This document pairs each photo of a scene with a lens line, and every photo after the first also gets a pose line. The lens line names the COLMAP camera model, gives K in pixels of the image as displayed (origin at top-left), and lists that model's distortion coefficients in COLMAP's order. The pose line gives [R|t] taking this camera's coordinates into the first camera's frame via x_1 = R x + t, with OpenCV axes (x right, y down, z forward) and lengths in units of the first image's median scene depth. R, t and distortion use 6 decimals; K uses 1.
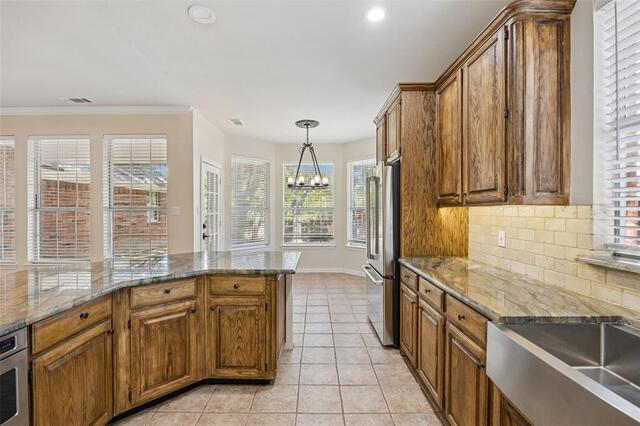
lens RADIAL K [[293.0, 0, 319.6], [0, 293.0, 214.0], [0, 0, 1]] dist [-0.016528, -0.000055]
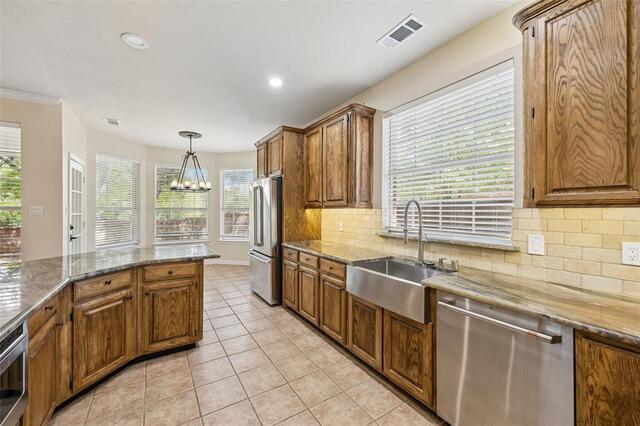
lens RADIAL K [[258.3, 0, 324.7], [0, 258.3, 214.9], [0, 0, 1]] dist [-0.002242, 0.000171]
pose [[0.833550, -0.008319, 0.552382, -0.338841], [0.005403, 0.999962, 0.006906, 0.000888], [-0.552418, -0.002772, 0.833563, -0.266680]]
